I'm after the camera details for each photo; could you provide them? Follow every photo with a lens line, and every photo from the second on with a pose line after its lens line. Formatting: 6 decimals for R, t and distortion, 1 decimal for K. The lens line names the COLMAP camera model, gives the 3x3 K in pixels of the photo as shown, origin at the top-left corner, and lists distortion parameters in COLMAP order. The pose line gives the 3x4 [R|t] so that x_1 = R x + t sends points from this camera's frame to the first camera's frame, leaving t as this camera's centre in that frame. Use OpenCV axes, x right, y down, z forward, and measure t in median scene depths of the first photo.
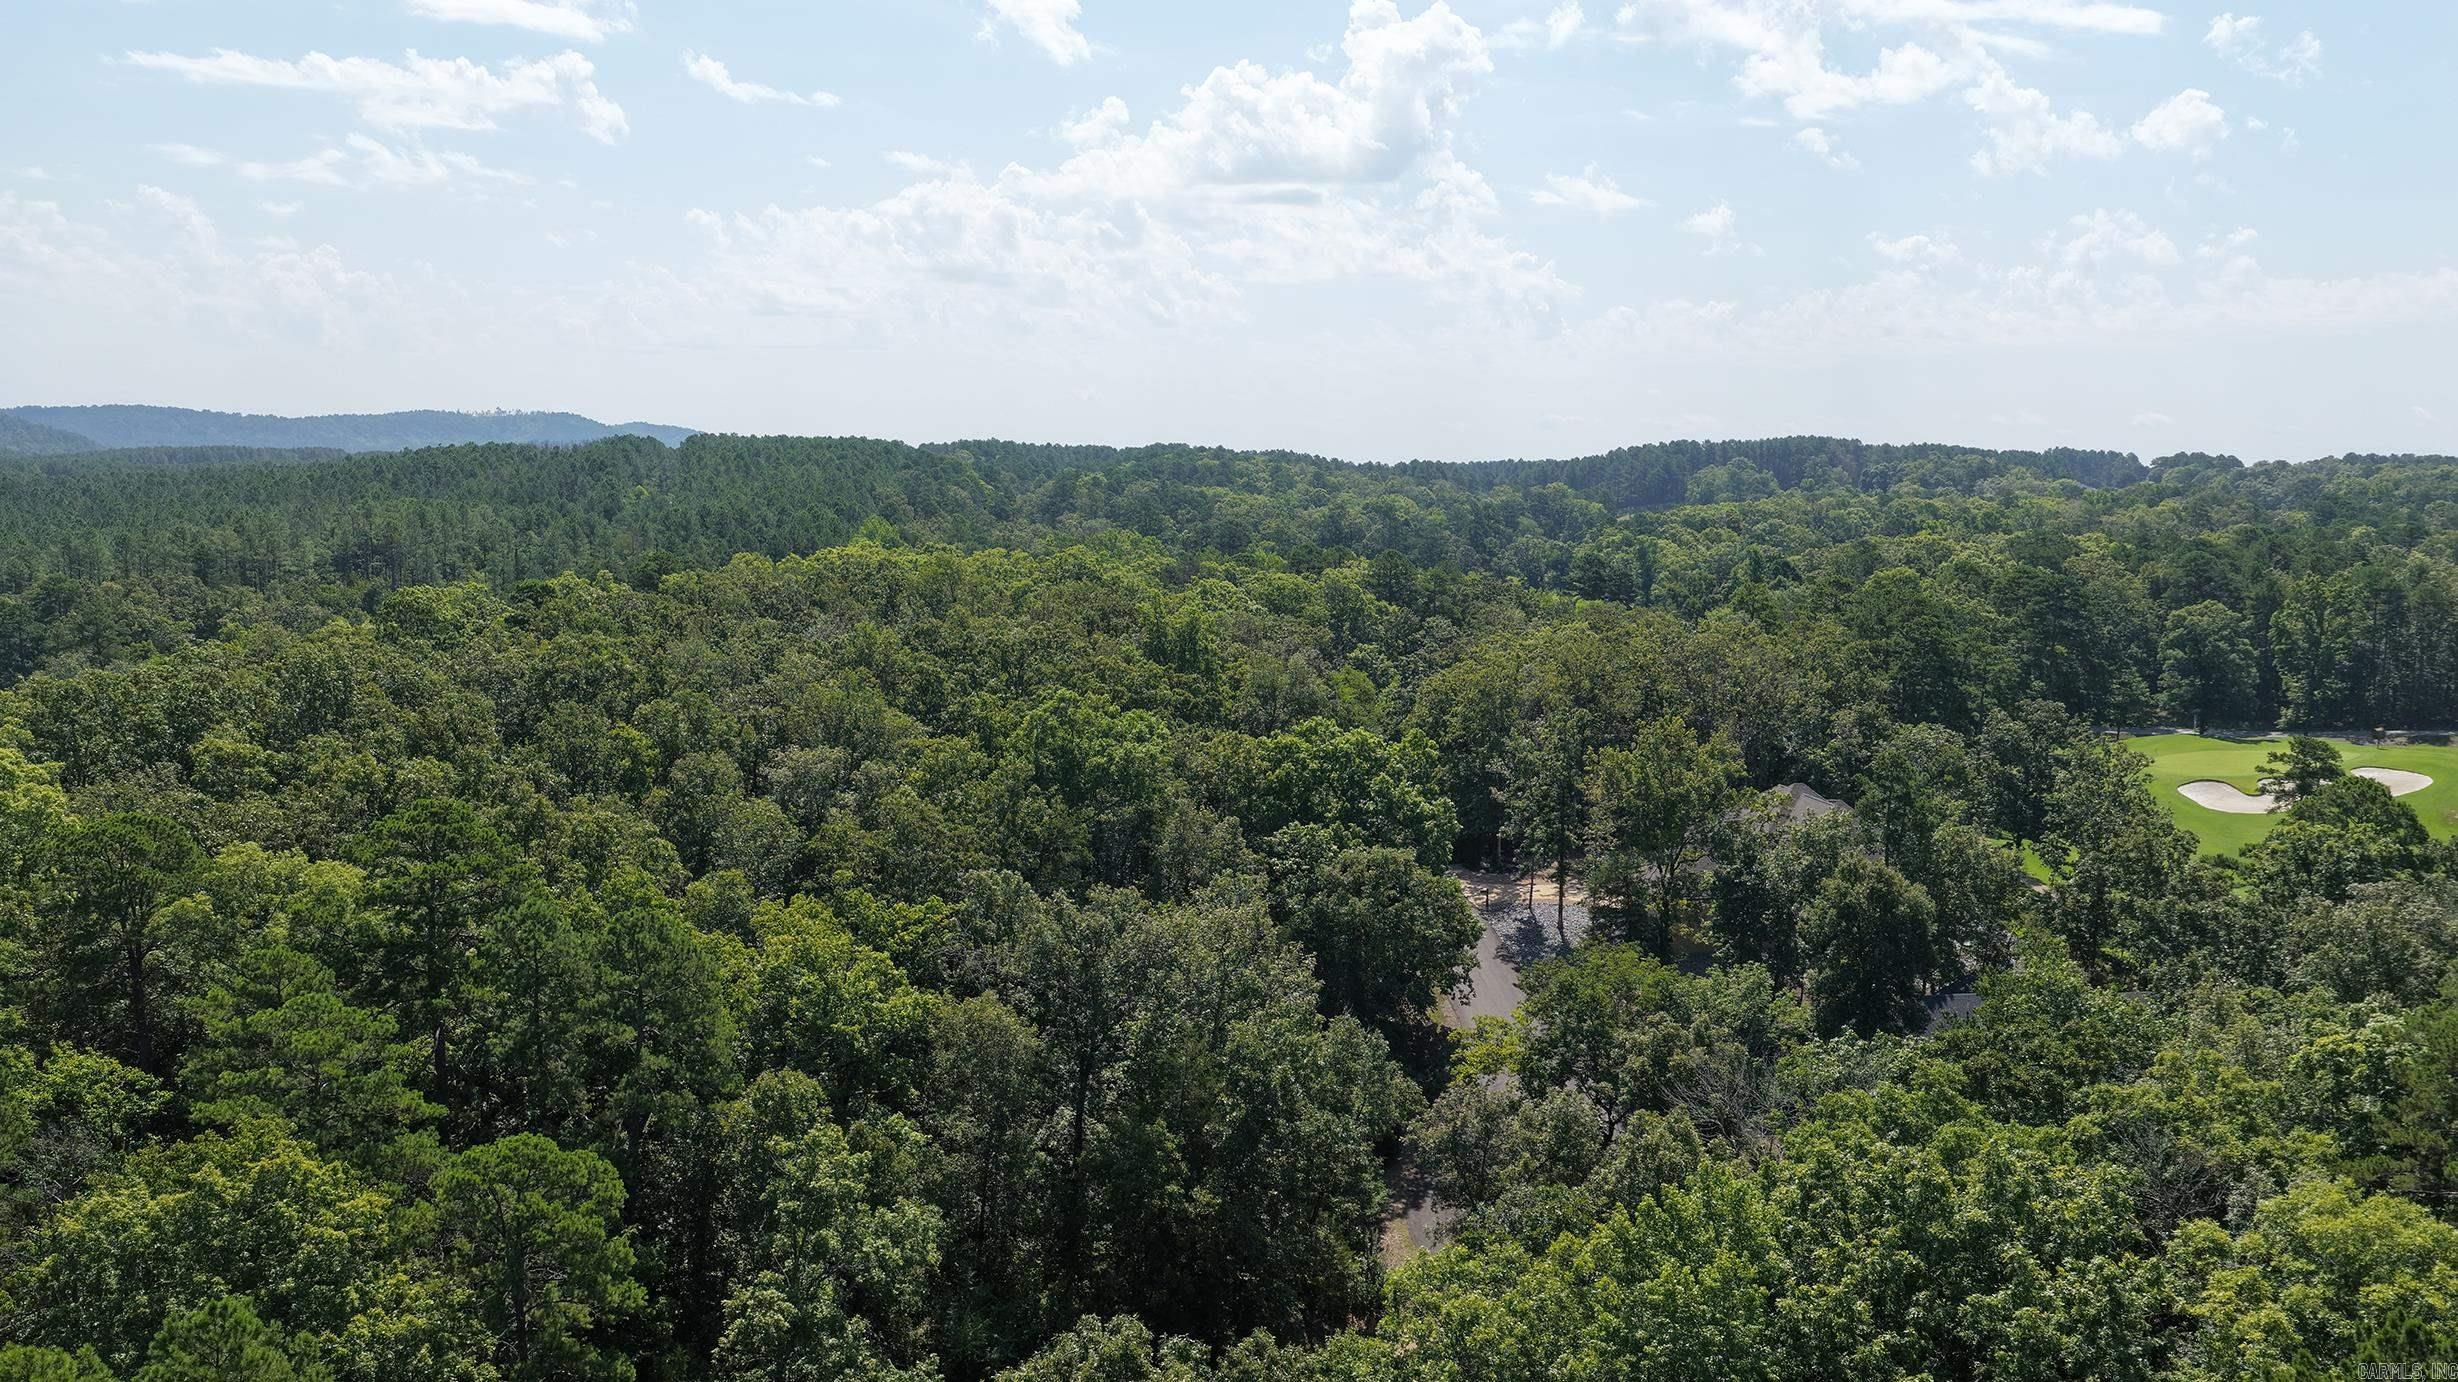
lens RADIAL K [[2029.1, 0, 1230.7], [0, 2029.1, 726.2], [0, 0, 1]] dist [-0.043198, 0.066369]
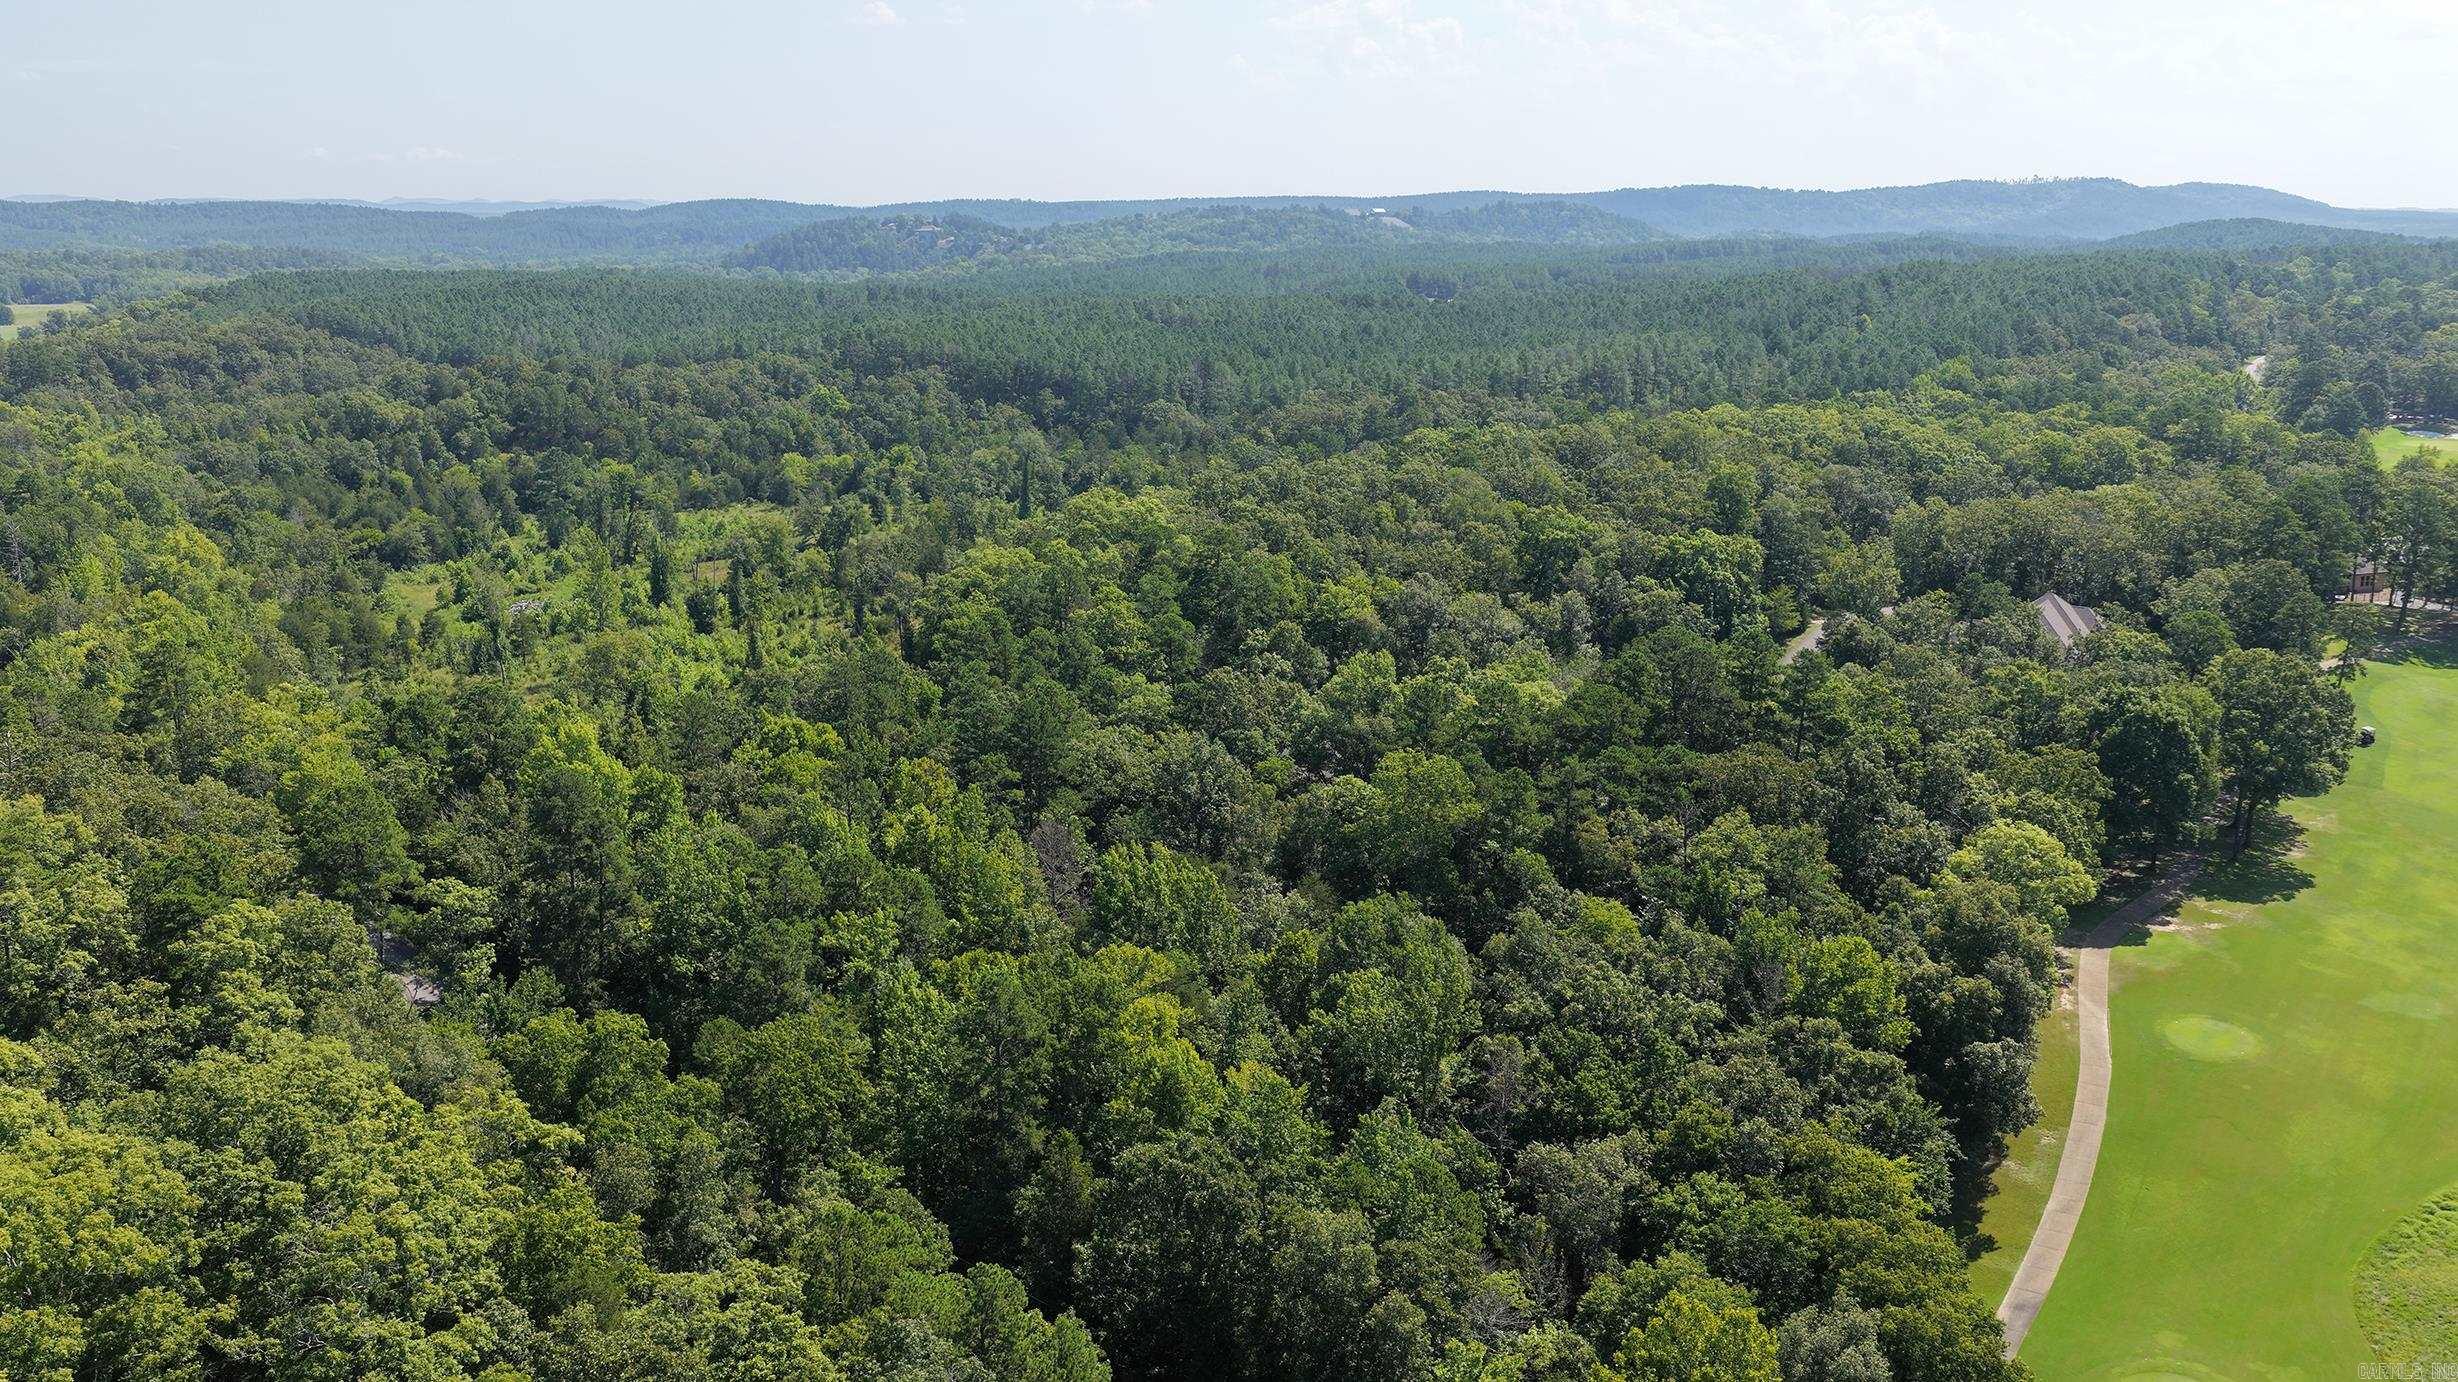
lens RADIAL K [[2047.6, 0, 1235.2], [0, 2047.6, 685.4], [0, 0, 1]] dist [-0.006715, 0.020163]
pose [[0.744372, 0.131156, -0.654758, 1.042162], [-0.068851, 0.990370, 0.120109, -0.064153], [0.664206, -0.044325, 0.746234, -0.825825]]
